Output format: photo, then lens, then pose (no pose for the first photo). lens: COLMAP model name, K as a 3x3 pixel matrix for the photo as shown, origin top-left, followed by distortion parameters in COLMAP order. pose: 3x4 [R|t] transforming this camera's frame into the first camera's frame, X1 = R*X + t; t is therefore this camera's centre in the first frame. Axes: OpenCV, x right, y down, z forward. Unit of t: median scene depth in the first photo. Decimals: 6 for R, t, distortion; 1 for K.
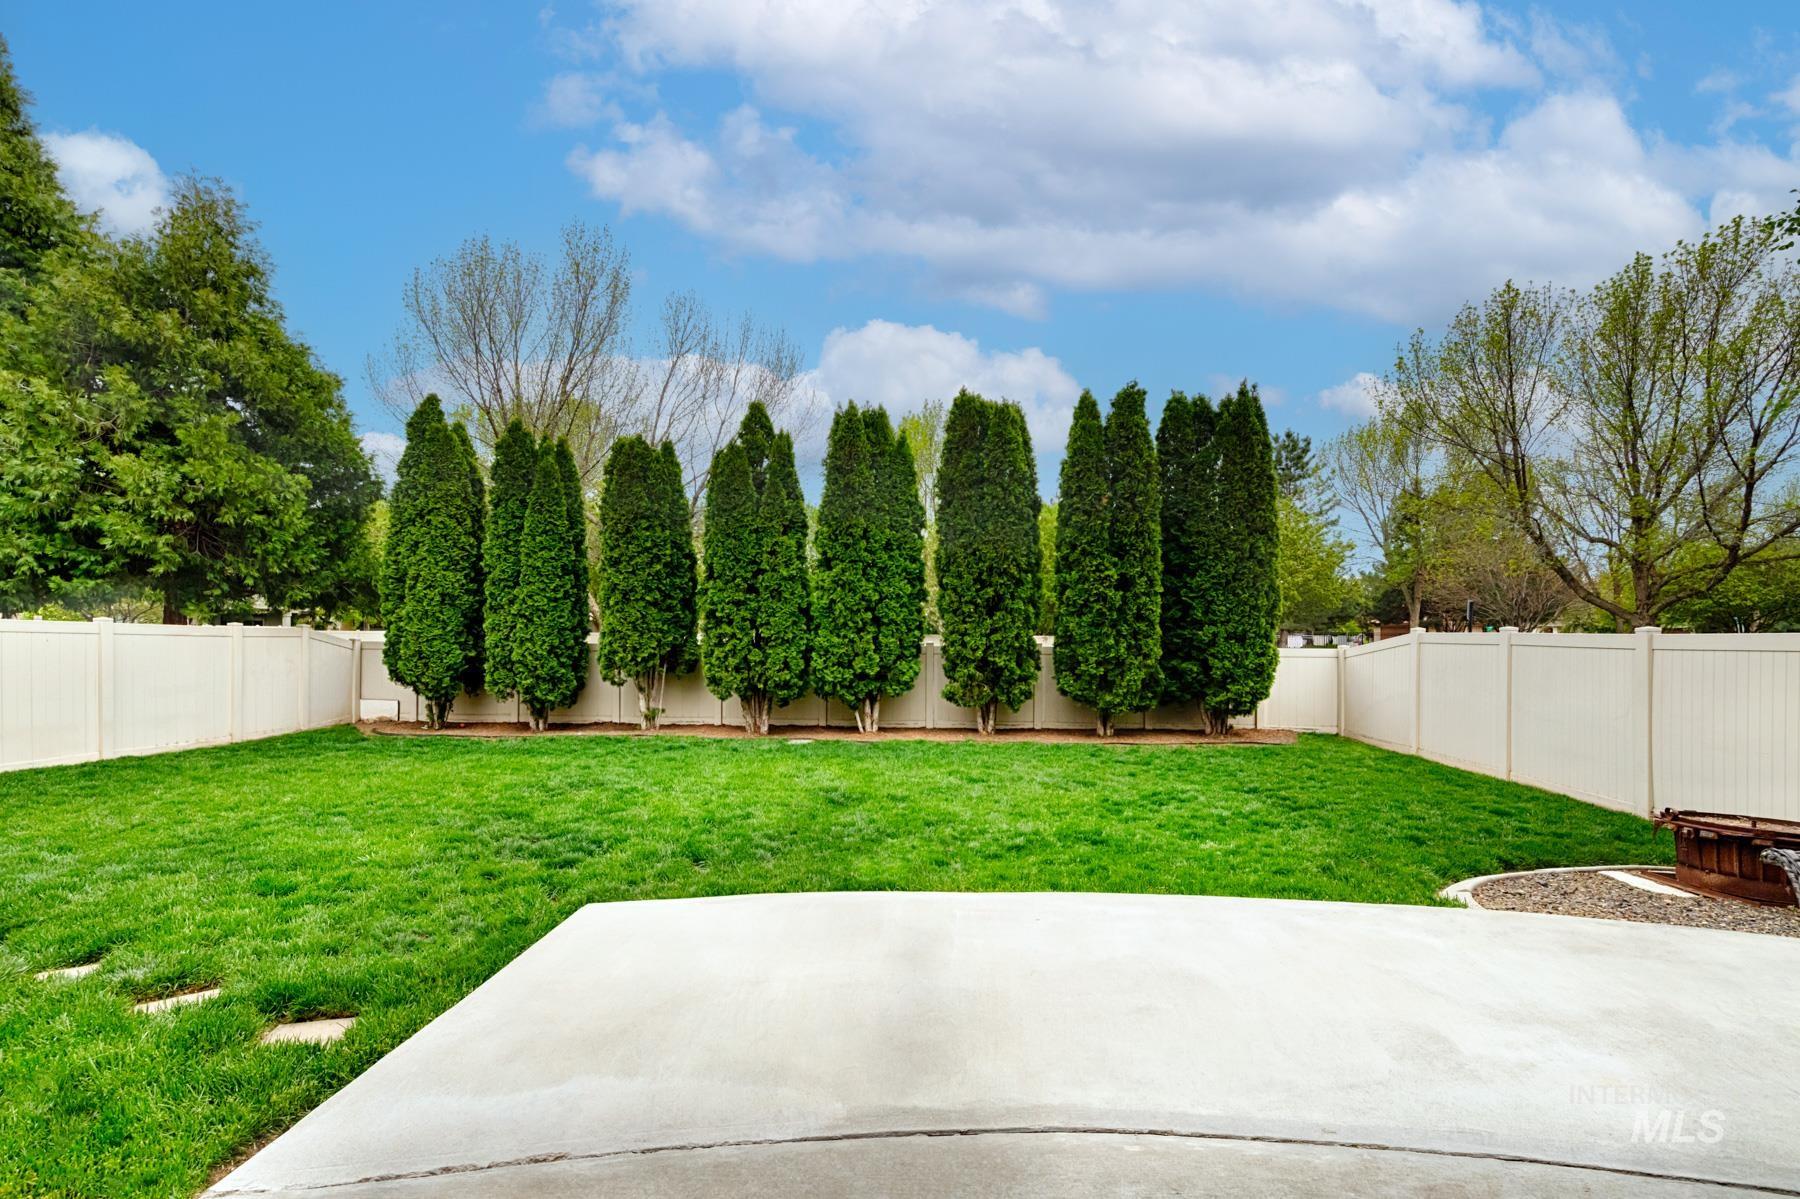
lens RADIAL K [[787.7, 0, 883.0], [0, 787.7, 647.8], [0, 0, 1]] dist [0.000767, -0.000149]
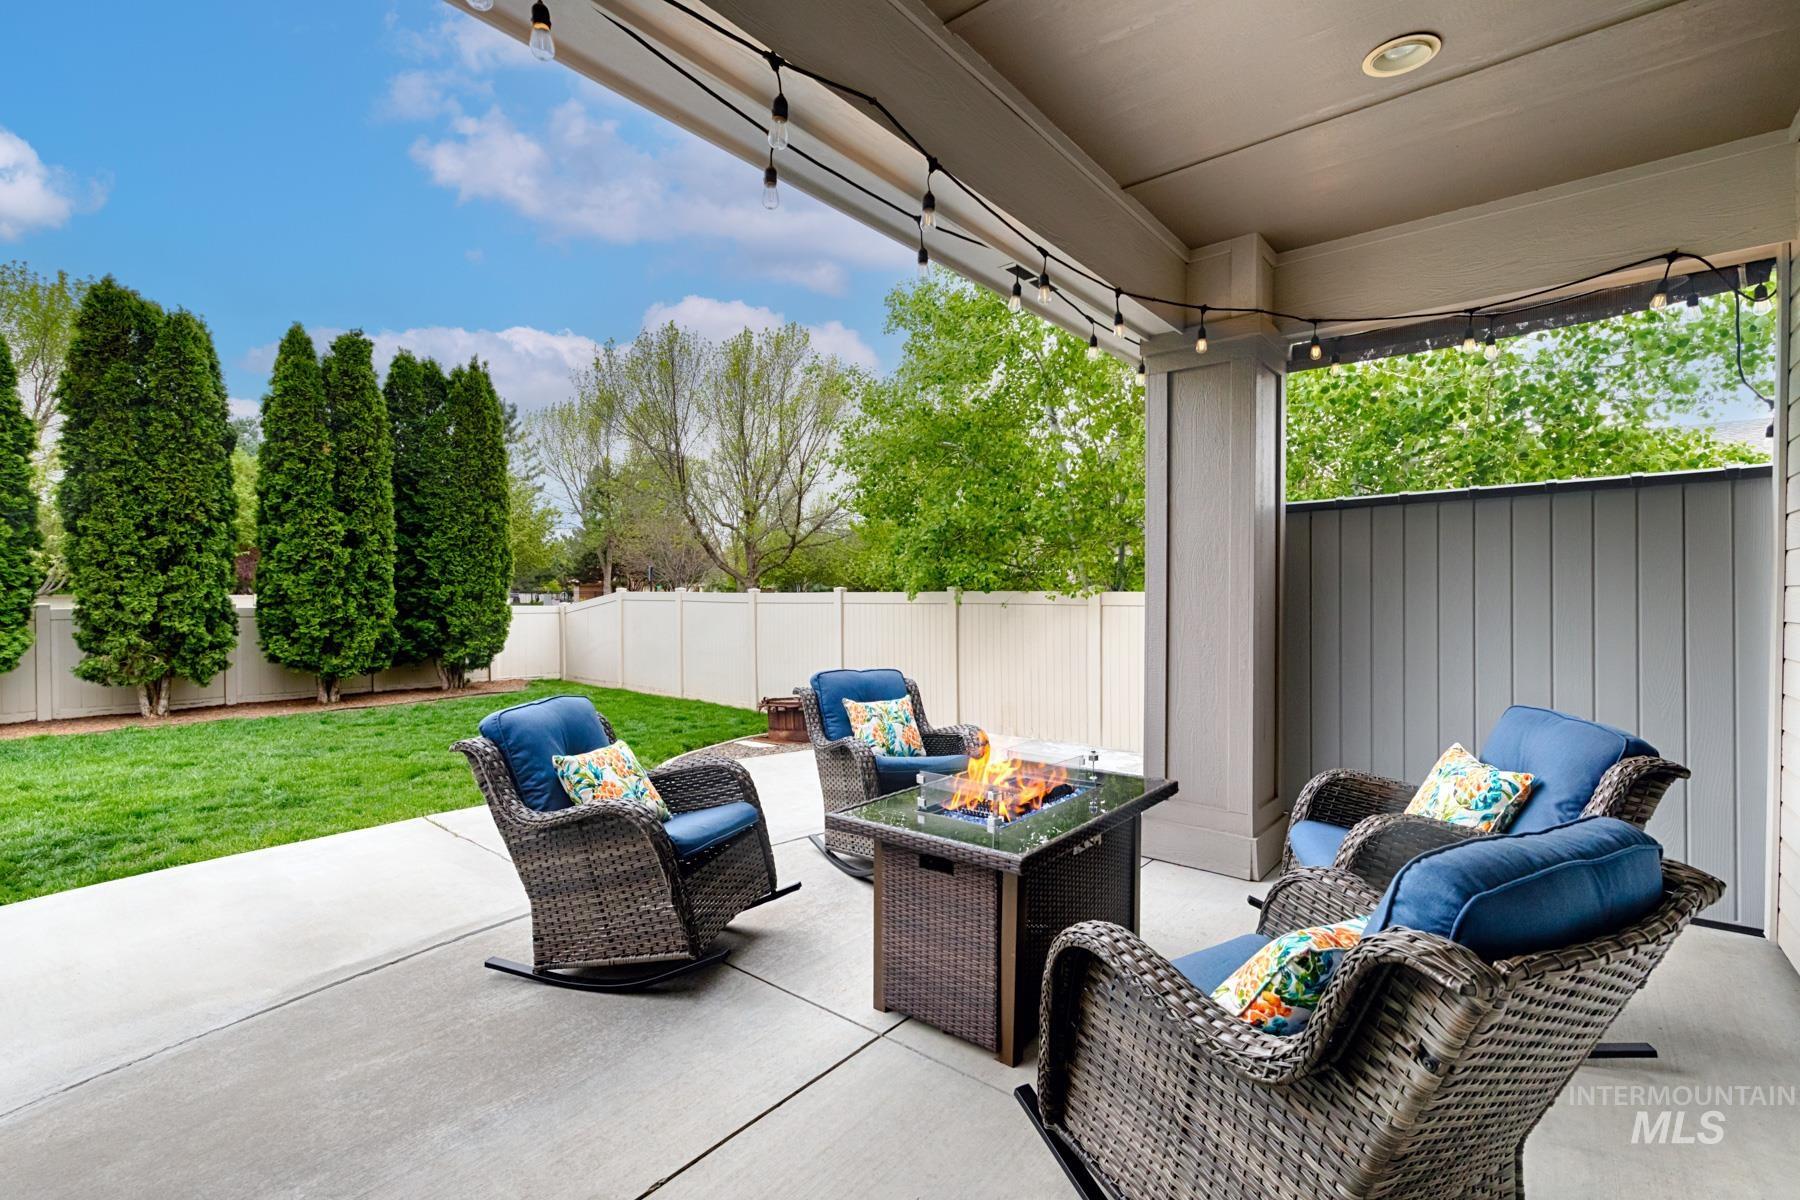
lens RADIAL K [[787.7, 0, 902.8], [0, 787.7, 600.4], [0, 0, 1]] dist [0.000767, -0.000149]
pose [[0.575370, -0.007969, 0.817855, -0.085459], [0.013537, 0.999908, 0.000220, 0.000137], [-0.817781, 0.010945, 0.575425, -0.087222]]
